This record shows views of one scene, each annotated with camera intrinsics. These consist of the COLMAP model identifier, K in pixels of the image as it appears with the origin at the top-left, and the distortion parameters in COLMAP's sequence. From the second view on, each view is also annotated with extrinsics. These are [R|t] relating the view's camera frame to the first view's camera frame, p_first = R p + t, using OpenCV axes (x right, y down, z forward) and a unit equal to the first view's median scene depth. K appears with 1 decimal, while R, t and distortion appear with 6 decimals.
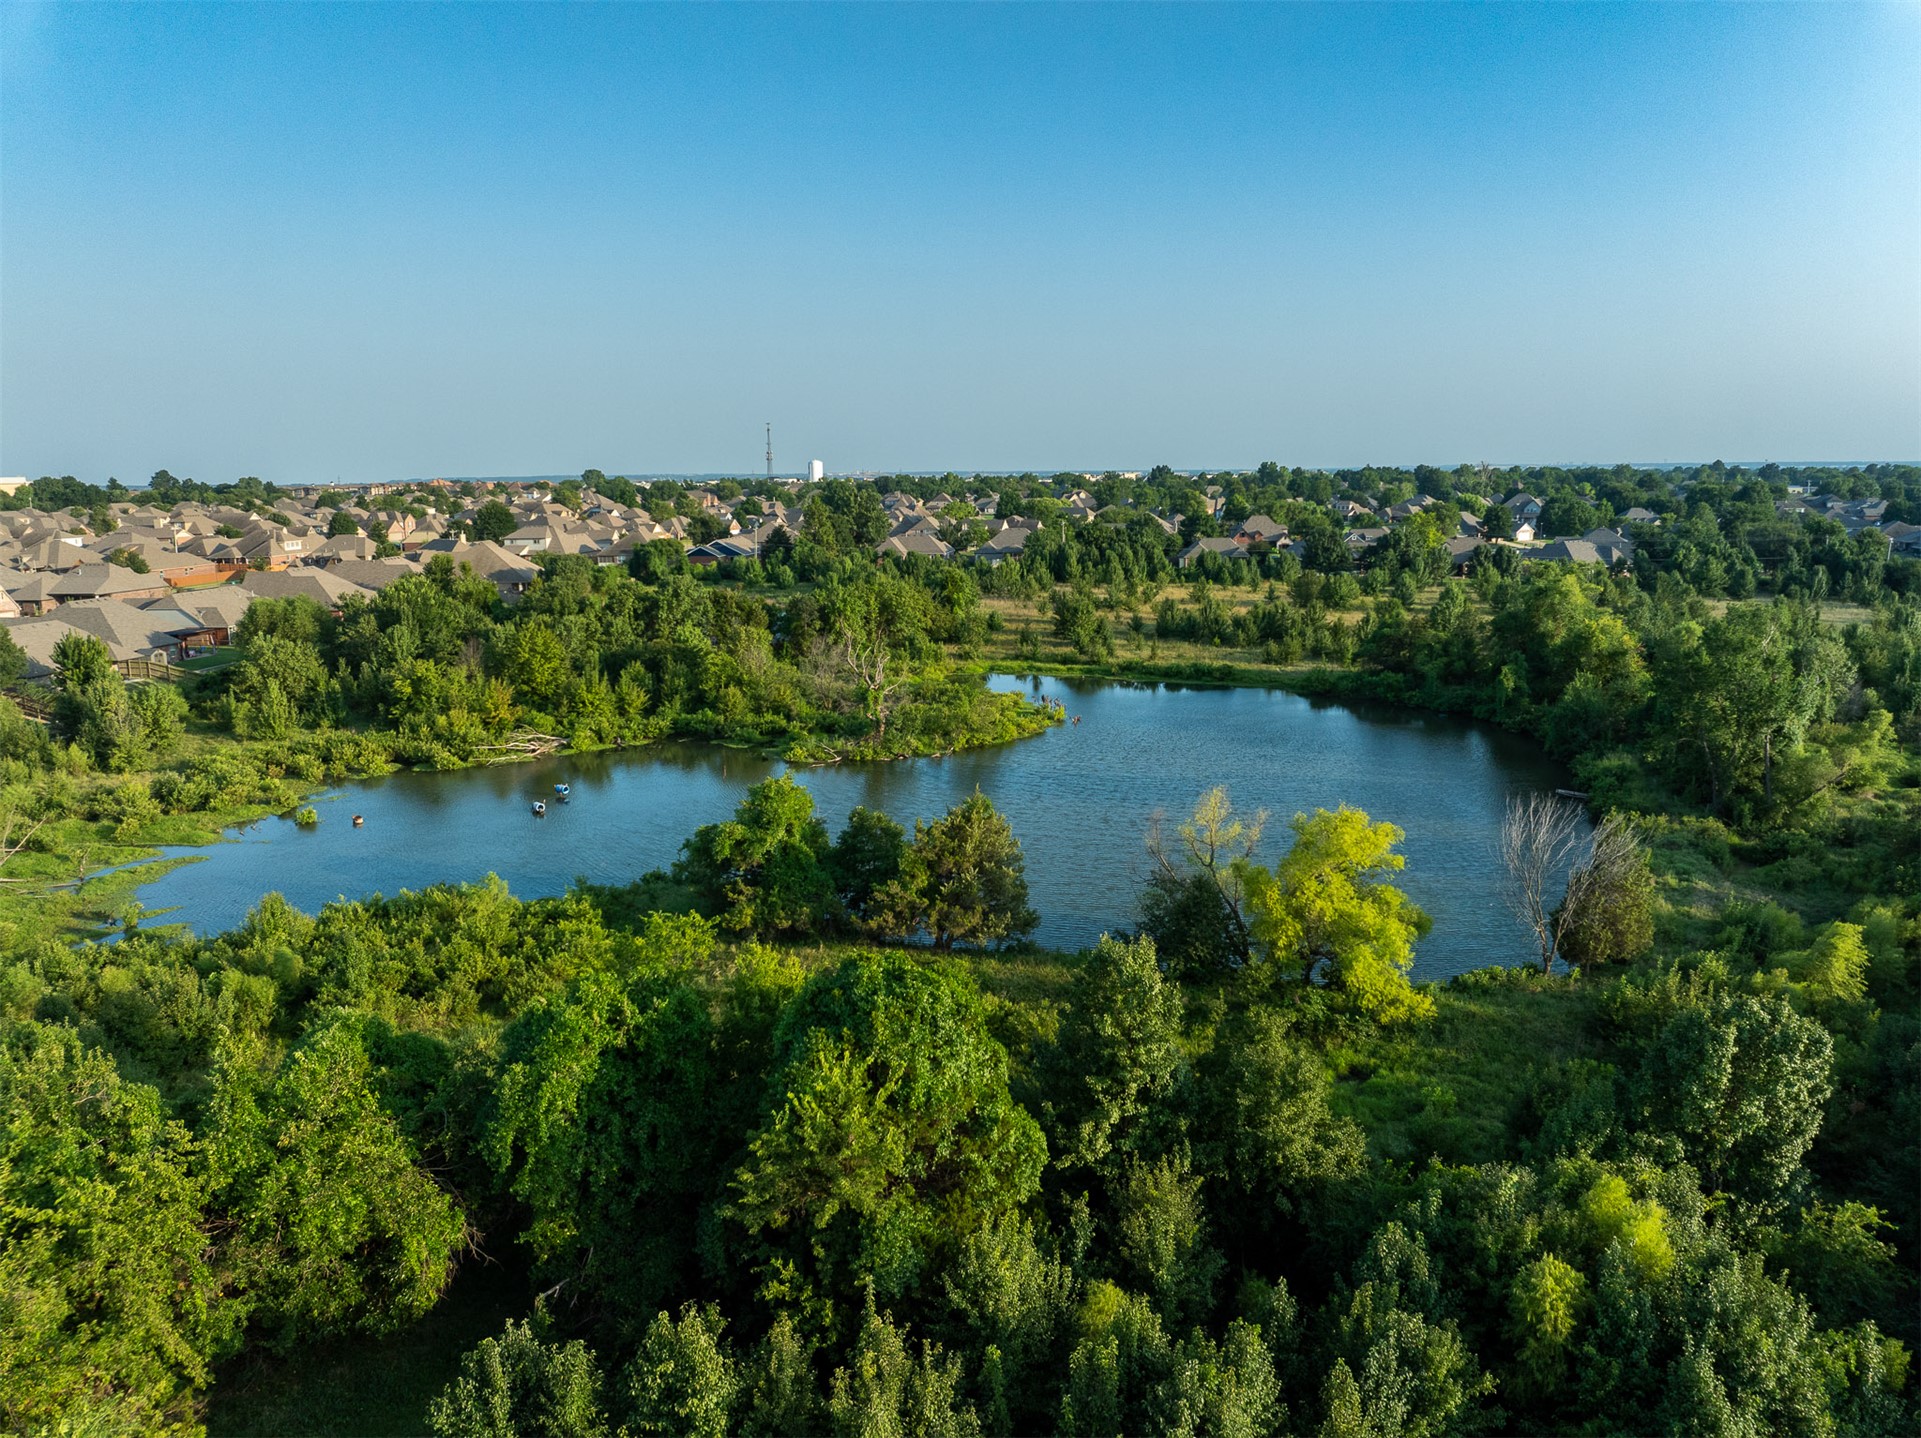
lens RADIAL K [[1342.7, 0, 960.5], [0, 1342.7, 719.0], [0, 0, 1]] dist [-0.038157, 0.002587]
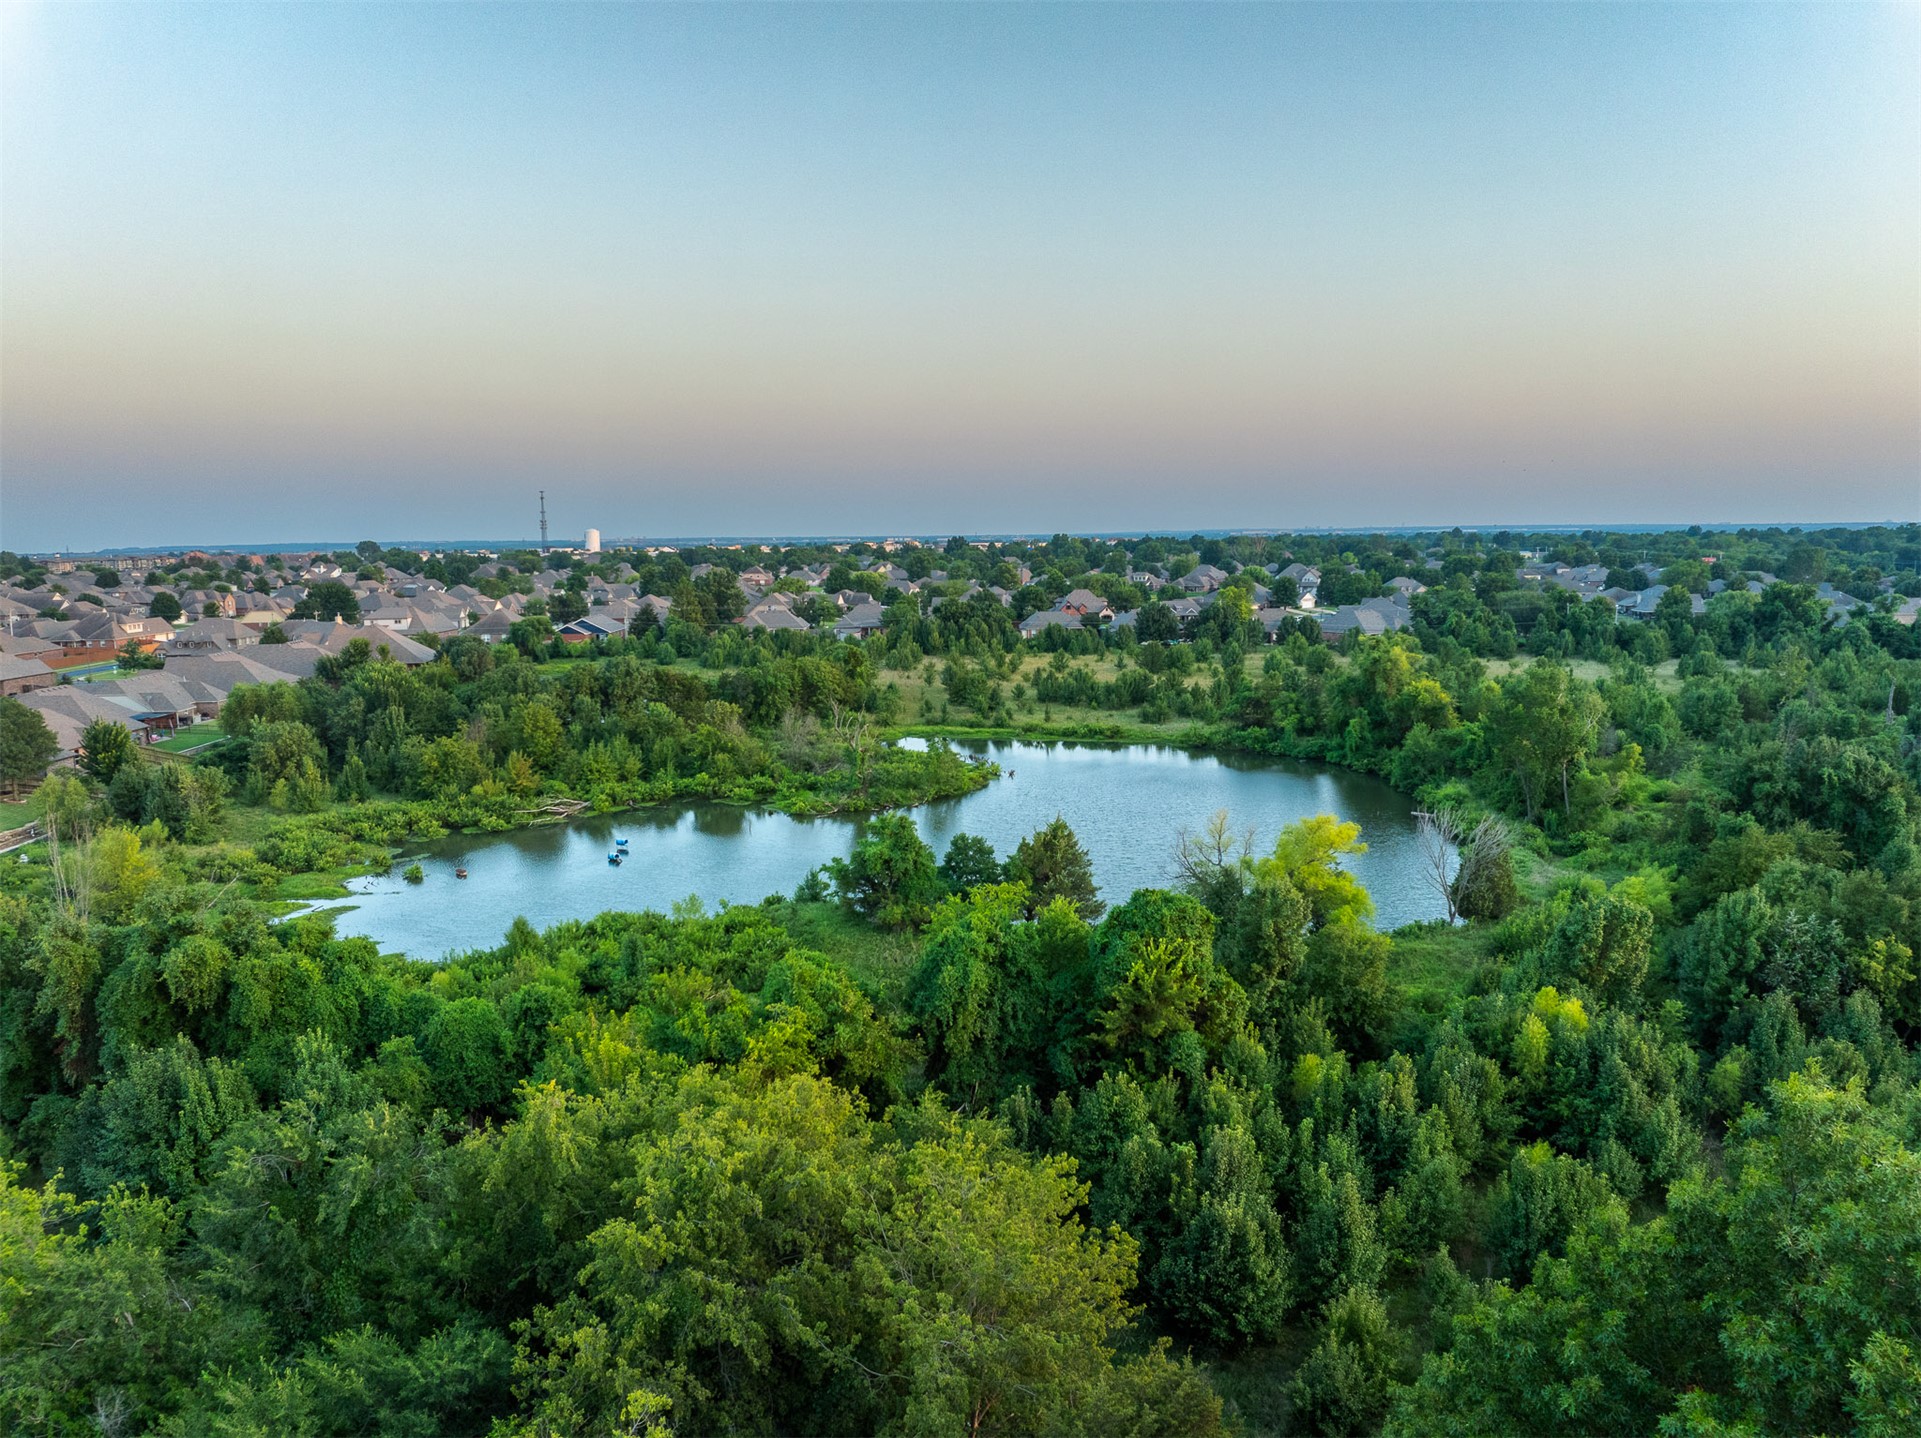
lens RADIAL K [[1357.4, 0, 960.5], [0, 1357.4, 719.0], [0, 0, 1]] dist [-0.041002, -0.004498]
pose [[0.986307, -0.023200, 0.163283, -0.124994], [0.031312, 0.998391, -0.047285, 0.006409], [-0.161923, 0.051750, 0.985446, -0.147821]]
